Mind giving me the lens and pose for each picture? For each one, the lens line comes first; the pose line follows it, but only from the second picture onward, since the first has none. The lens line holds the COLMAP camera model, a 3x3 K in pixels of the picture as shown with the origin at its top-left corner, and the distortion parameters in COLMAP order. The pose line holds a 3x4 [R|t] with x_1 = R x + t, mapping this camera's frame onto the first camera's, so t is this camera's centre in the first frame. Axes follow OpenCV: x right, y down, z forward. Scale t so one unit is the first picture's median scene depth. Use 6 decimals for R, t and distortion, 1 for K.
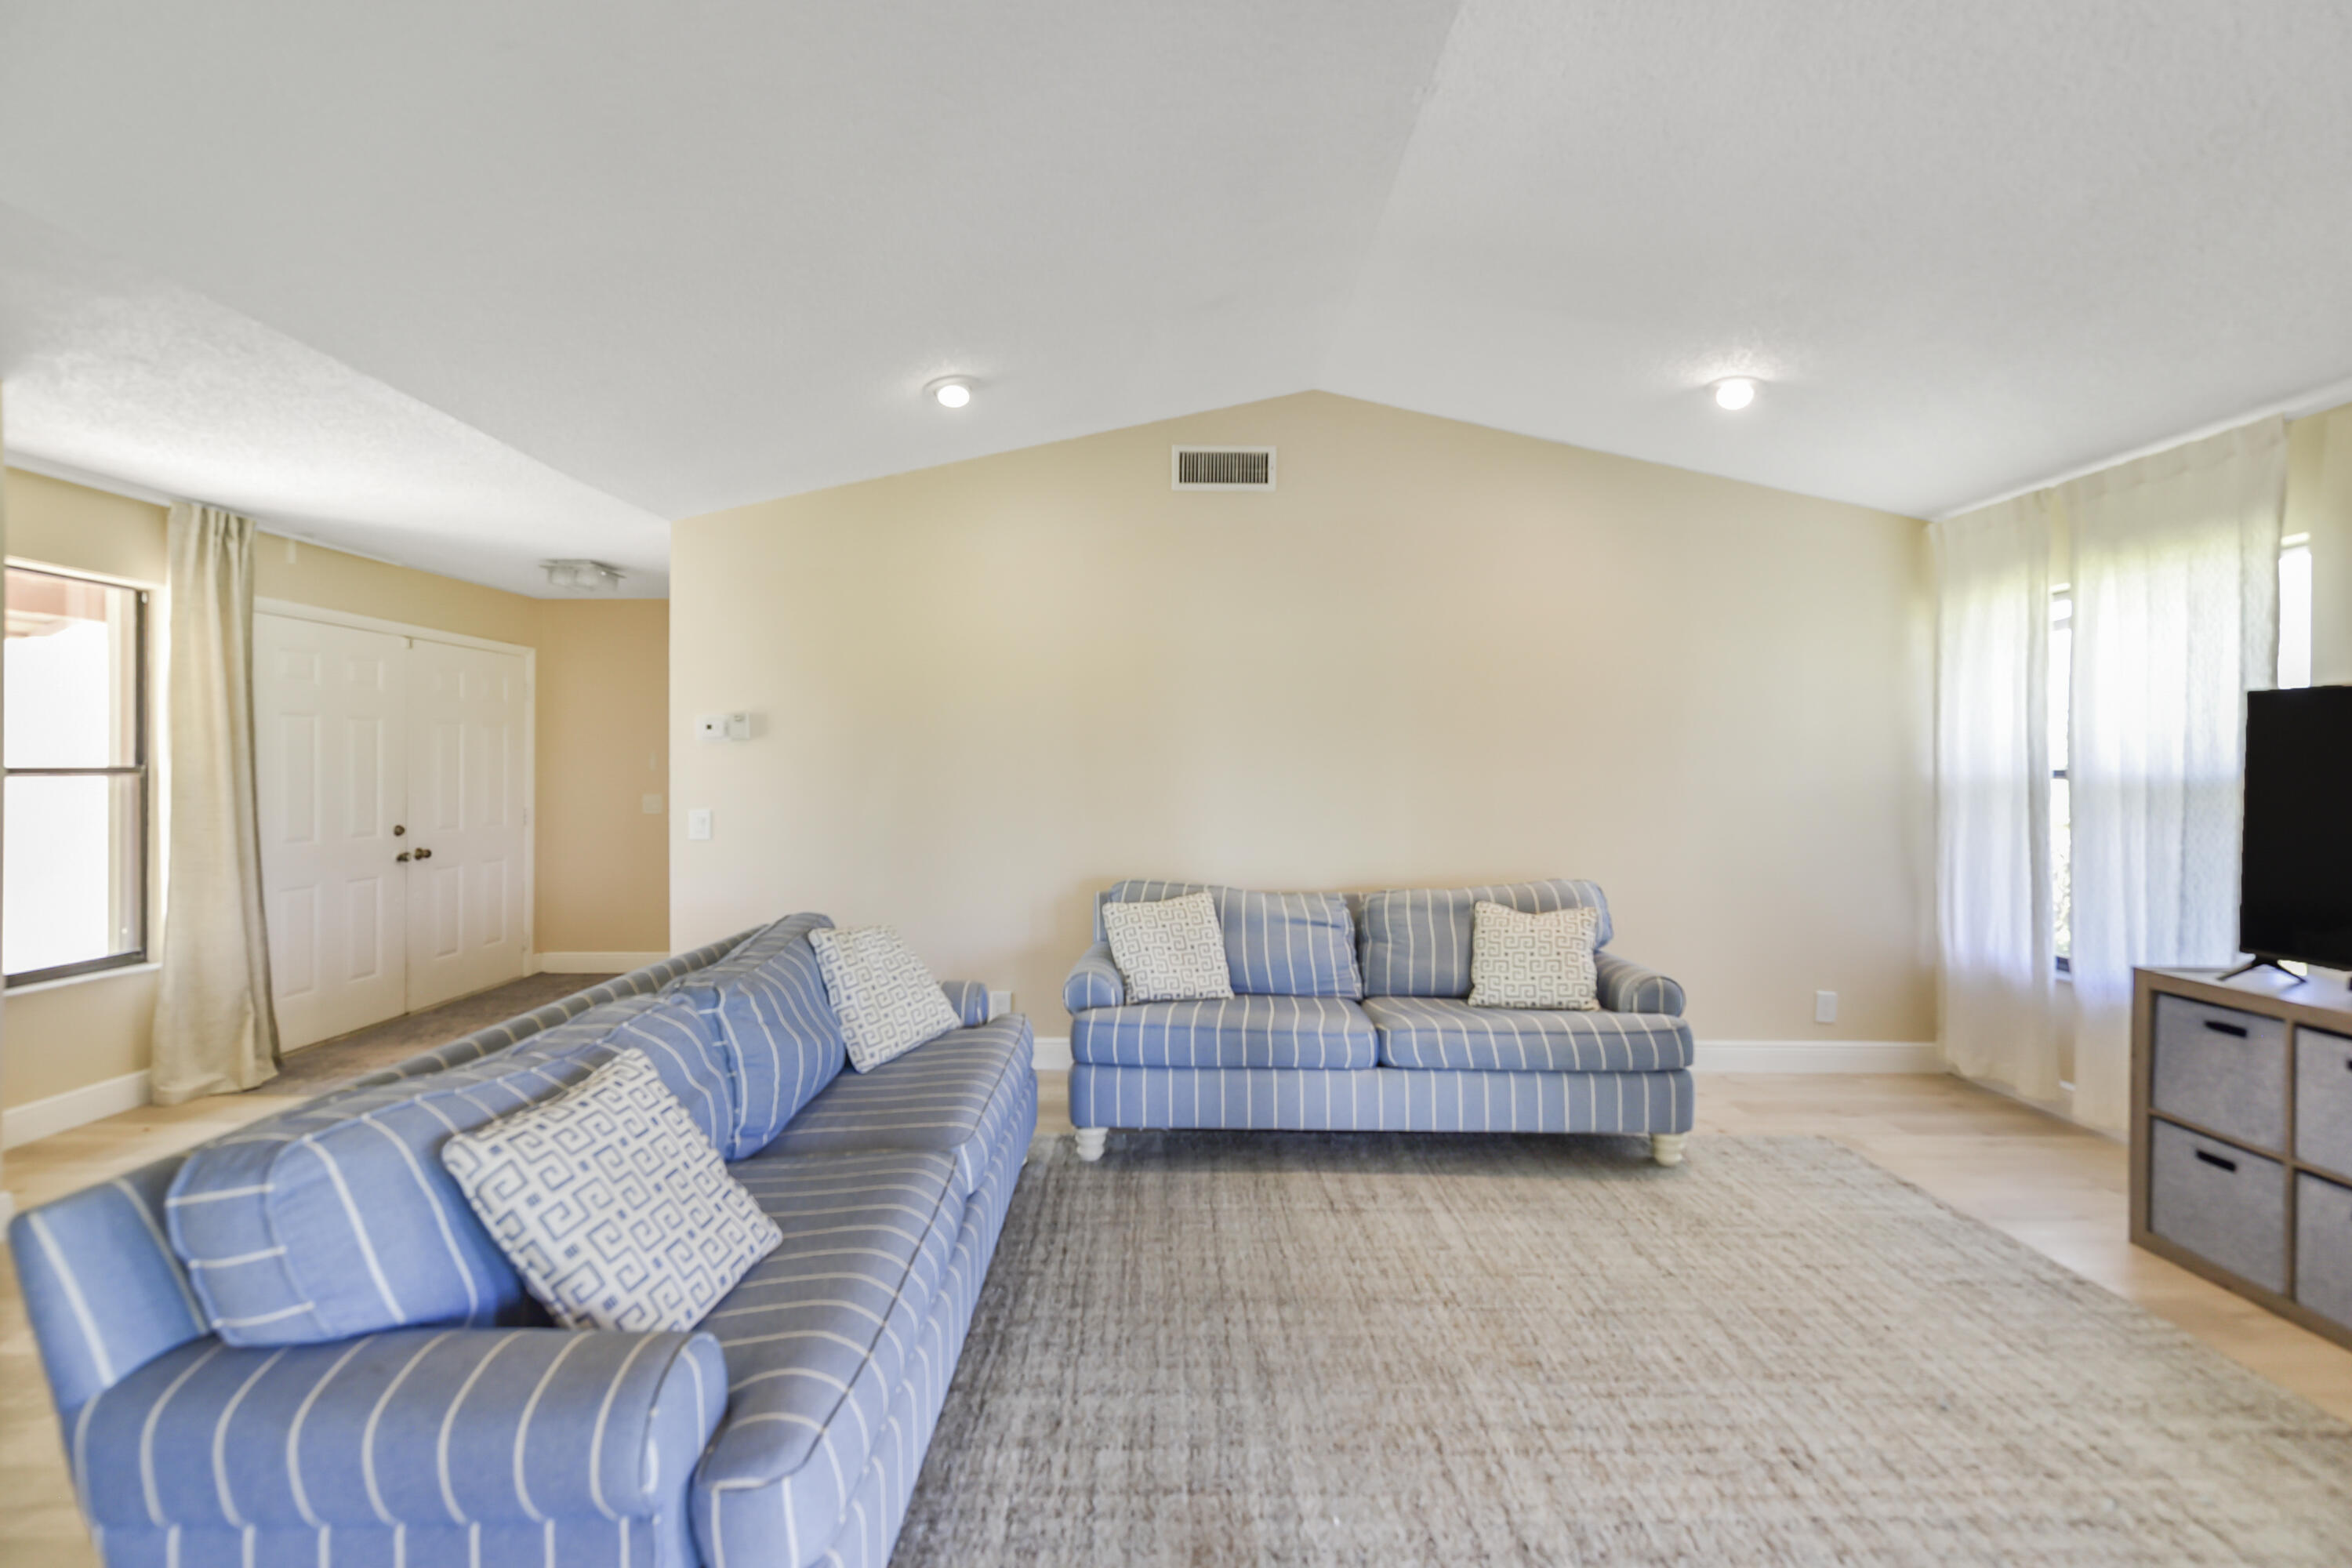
lens RADIAL K [[958.8, 0, 1179.5], [0, 958.8, 776.0], [0, 0, 1]] dist [0.007258, -0.000536]
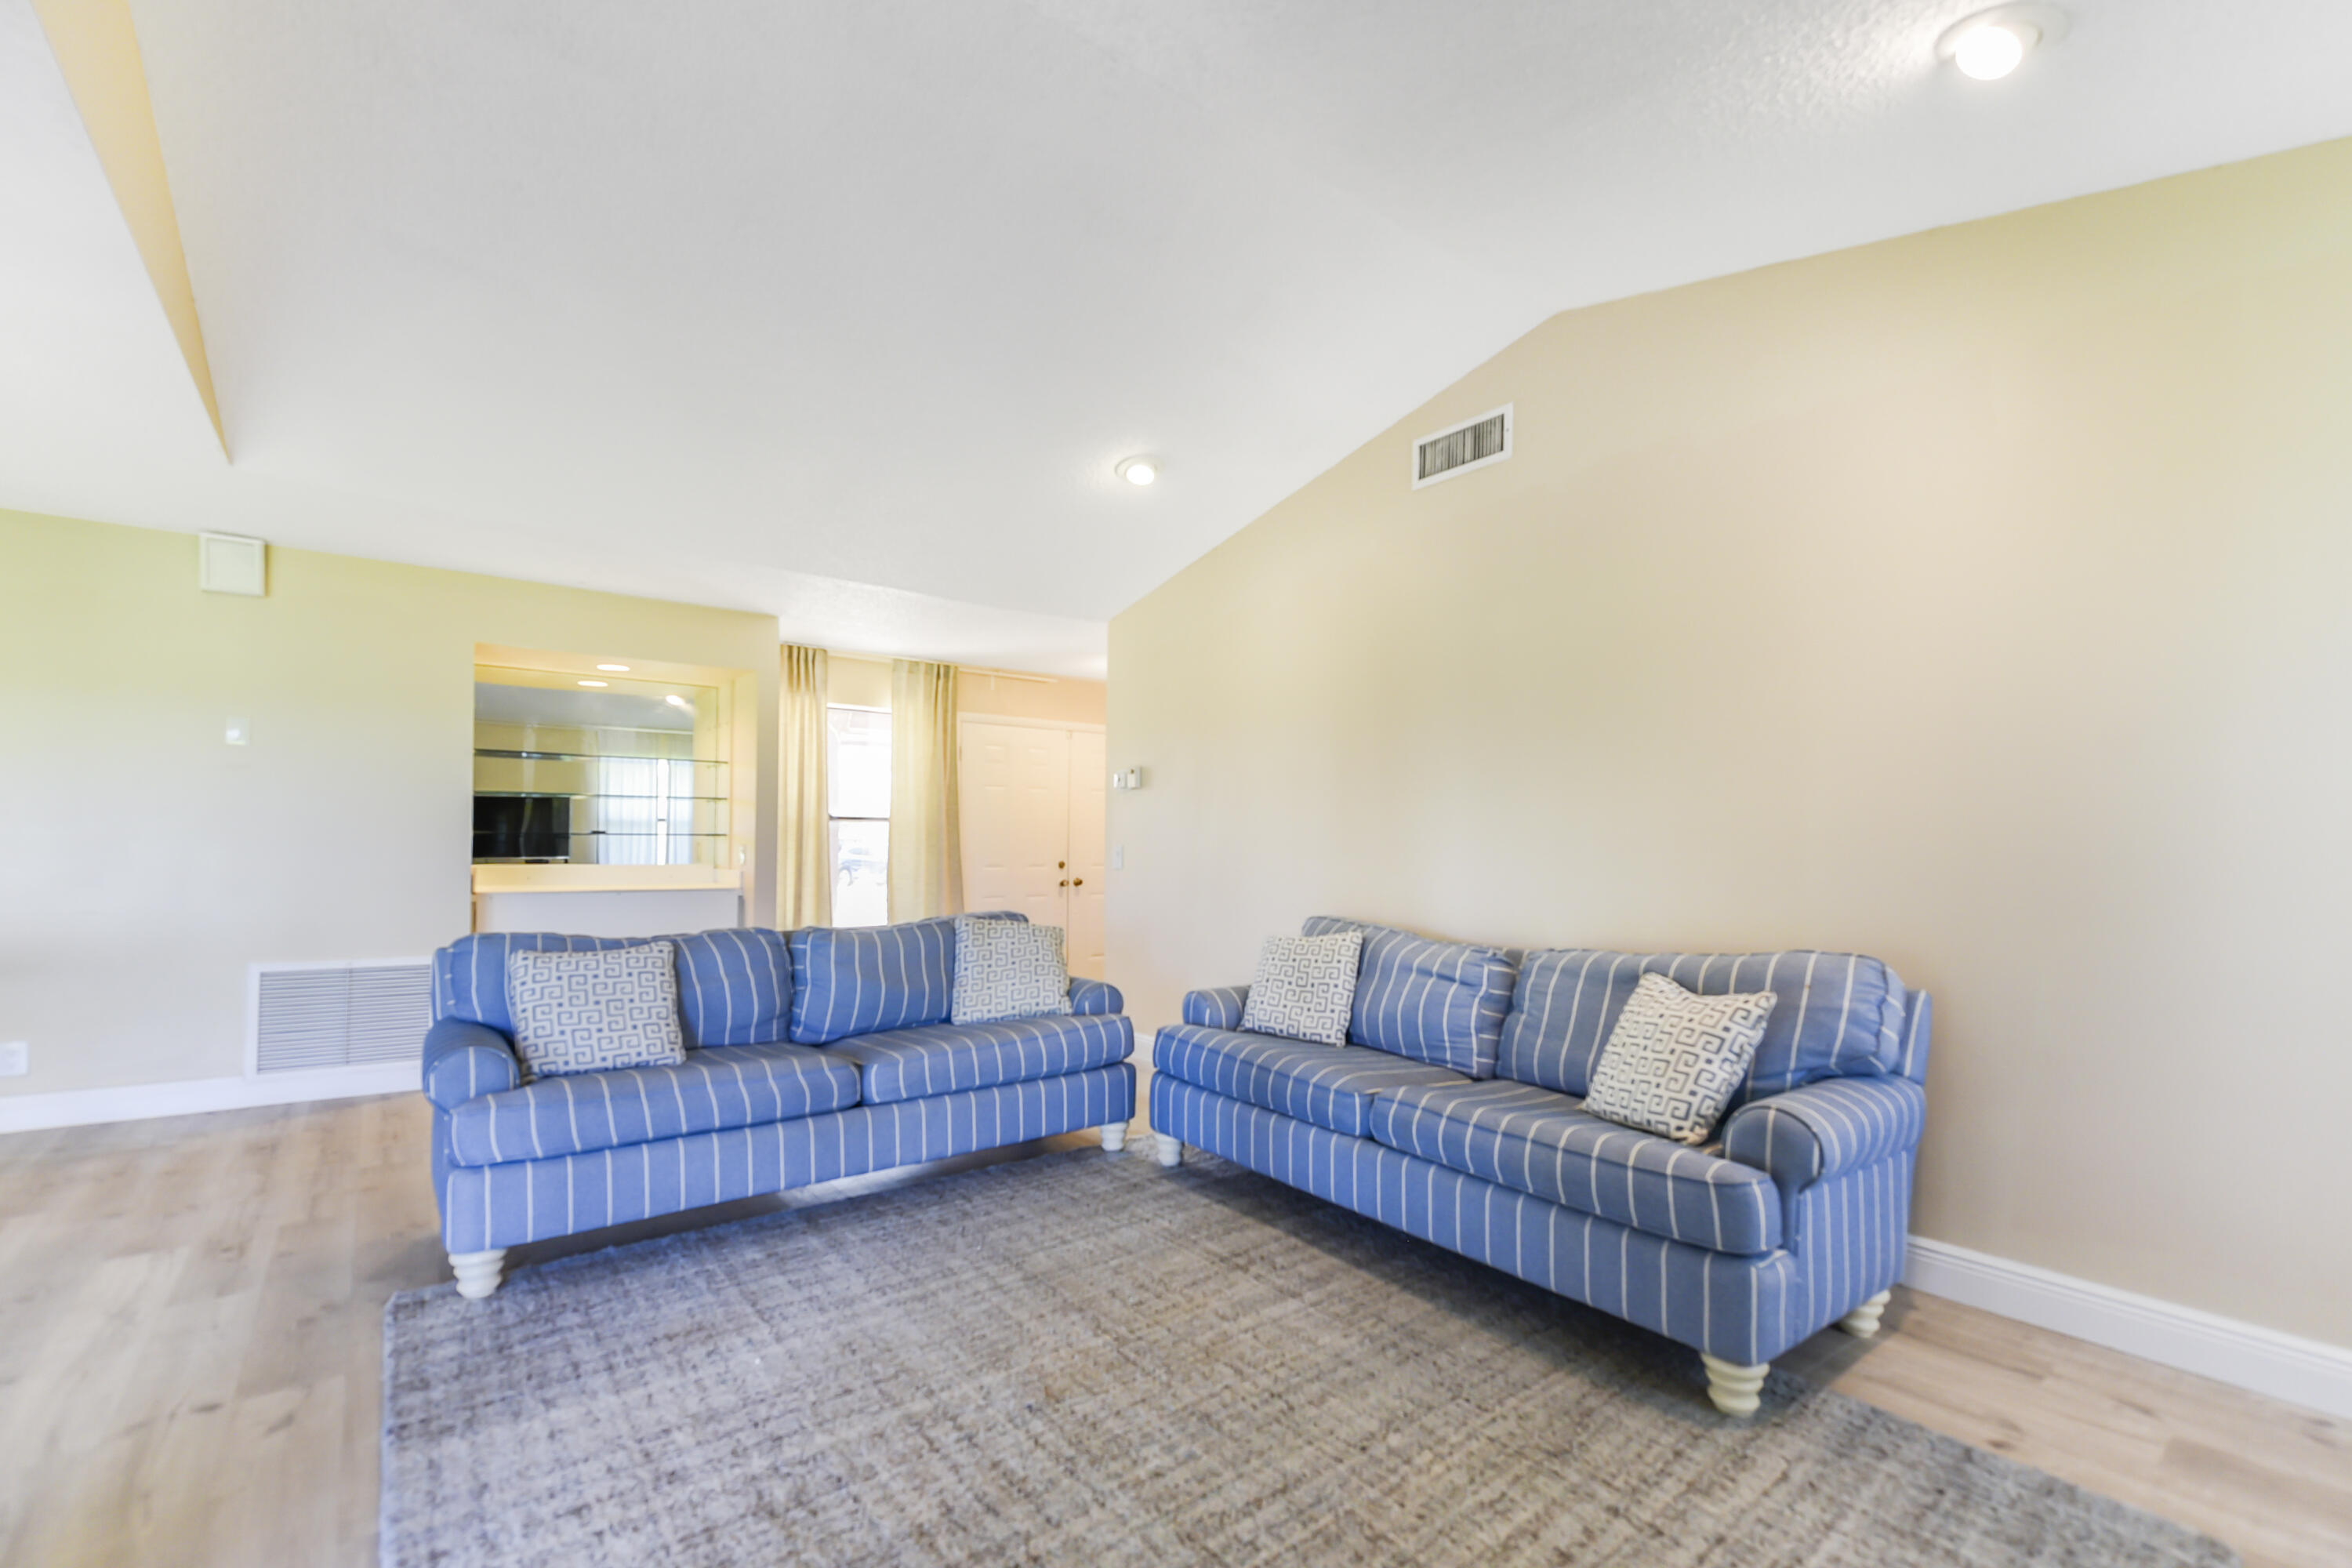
lens RADIAL K [[1027.9, 0, 1165.4], [0, 1027.9, 832.2], [0, 0, 1]] dist [0.027150, -0.000333]
pose [[0.595756, -0.008781, -0.803117, 0.746190], [-0.011697, 0.999739, -0.019608, 0.050886], [0.803080, 0.021076, 0.595498, 0.287553]]
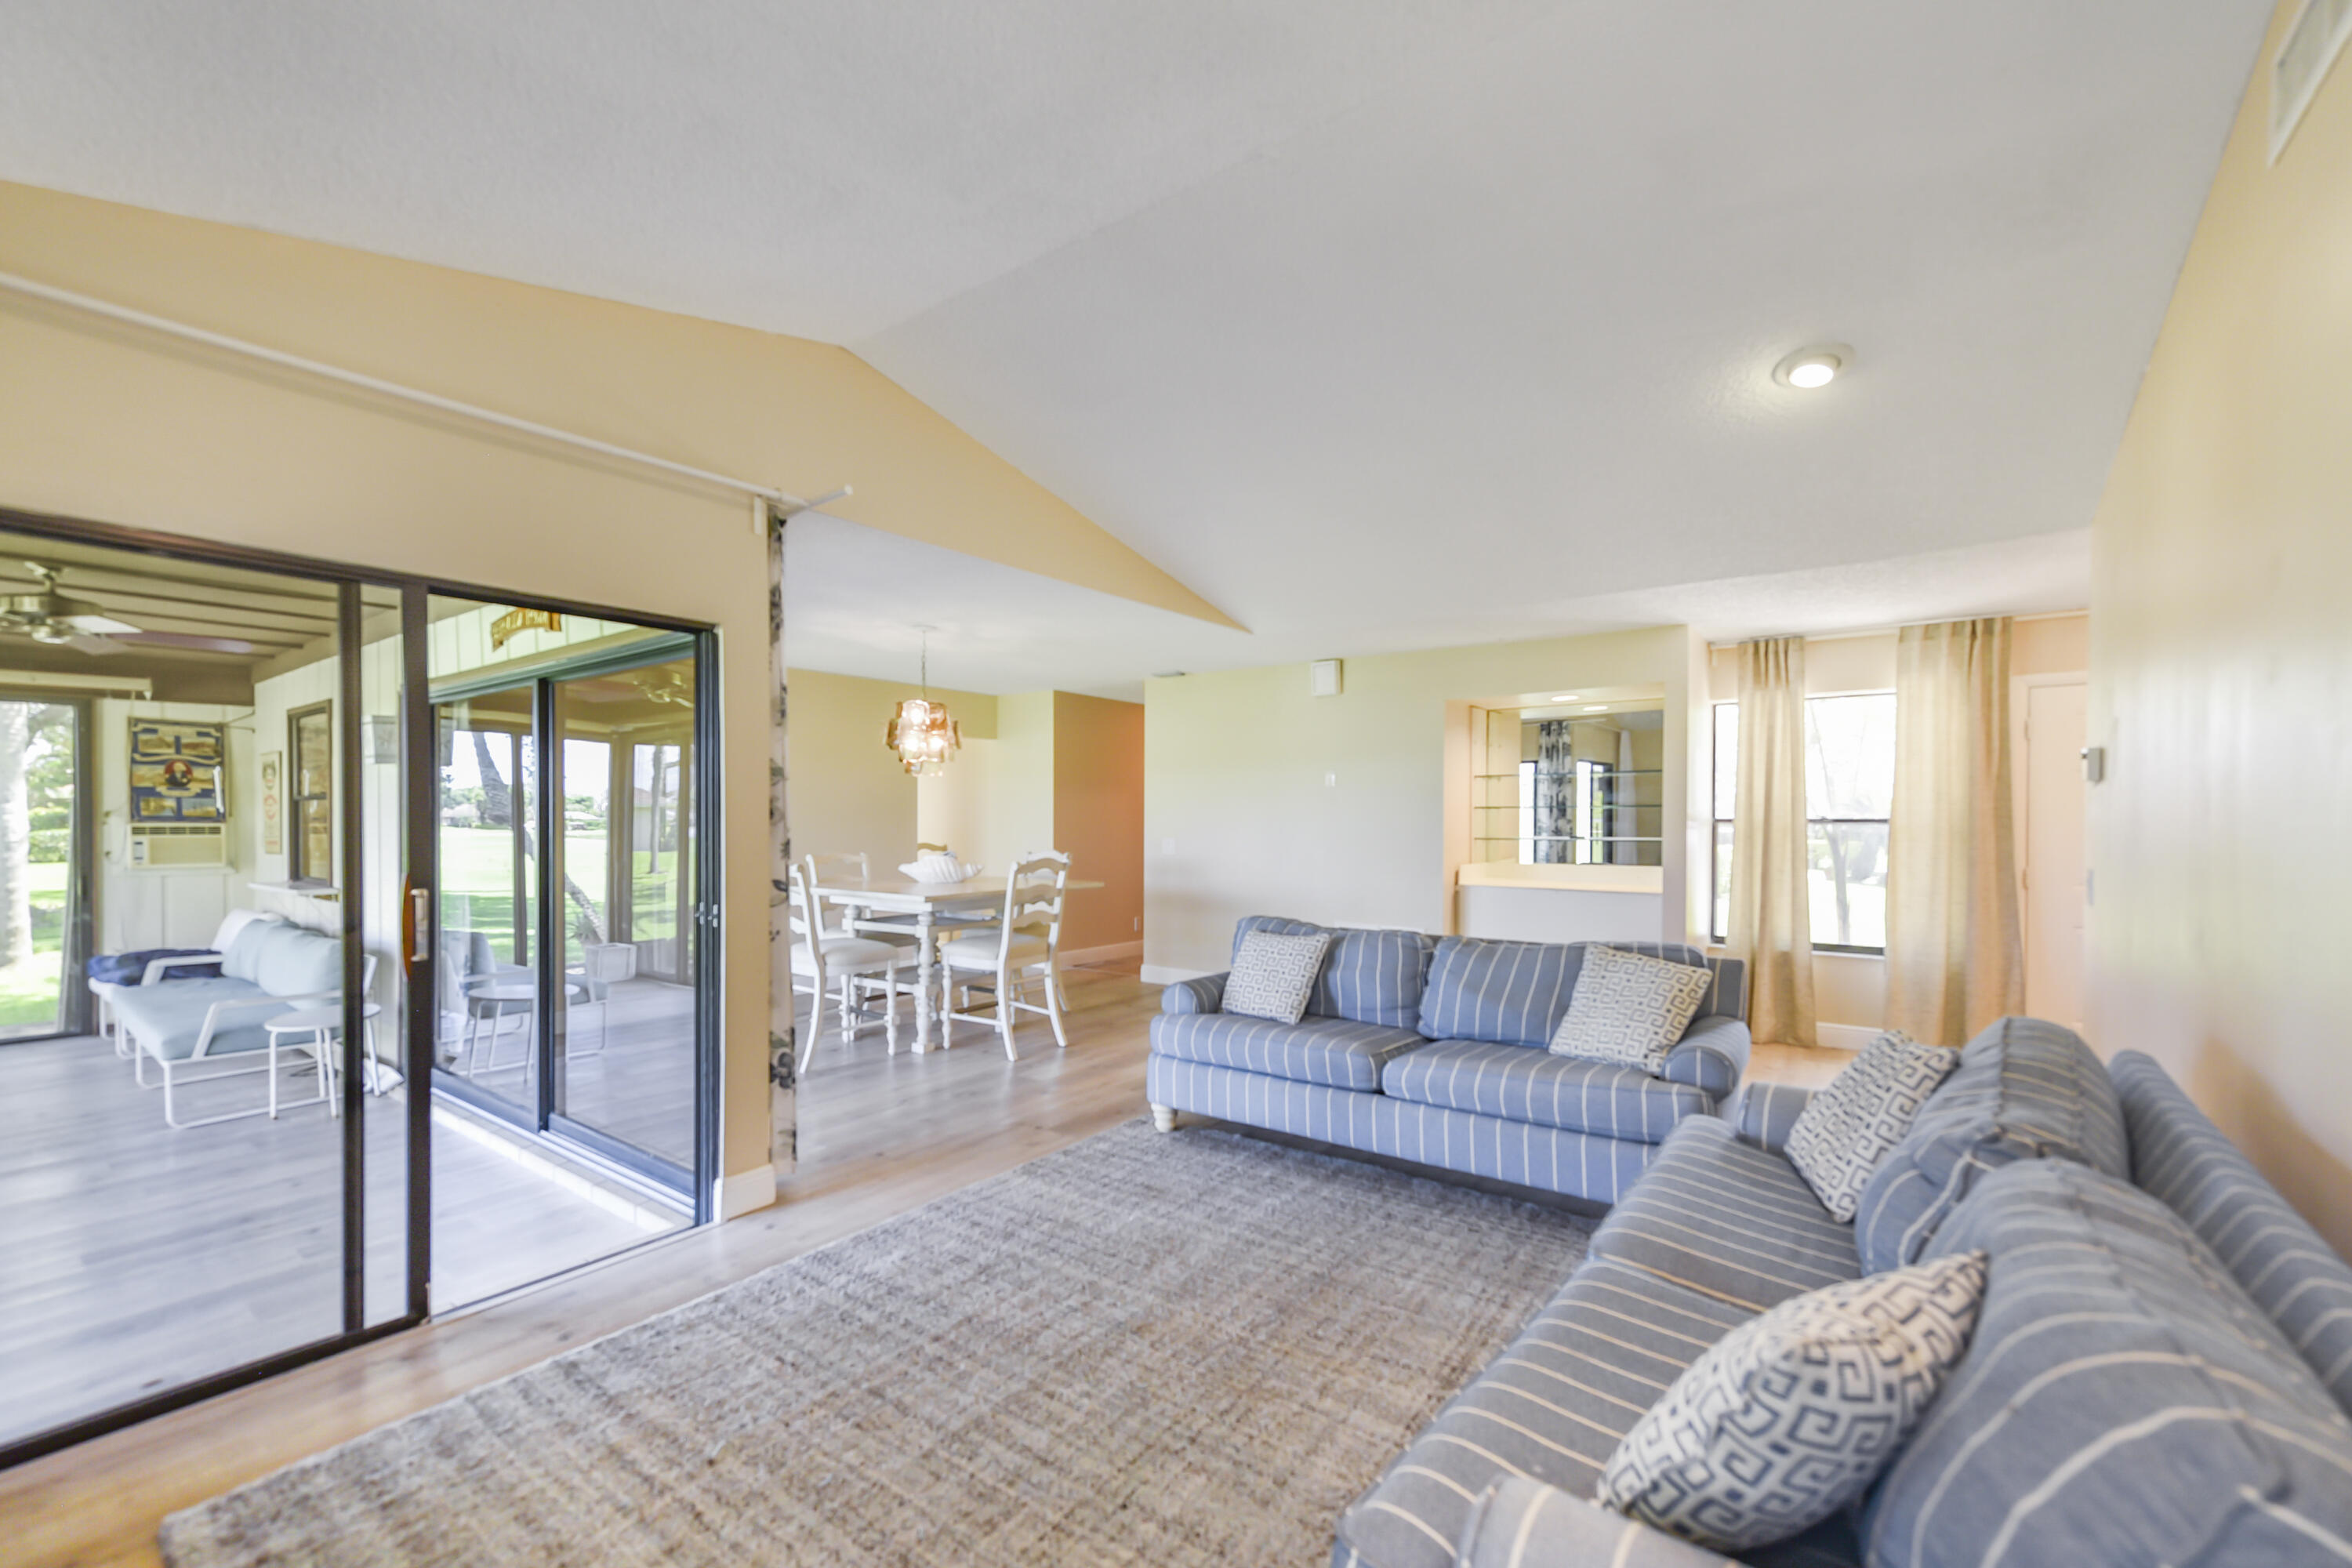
lens RADIAL K [[949.3, 0, 1170.3], [0, 949.3, 818.7], [0, 0, 1]] dist [0.010960, -0.001756]
pose [[-0.604978, -0.003659, -0.796234, 0.757003], [-0.008111, 0.999966, 0.001567, -0.003445], [0.796201, 0.007406, -0.604987, 1.036318]]
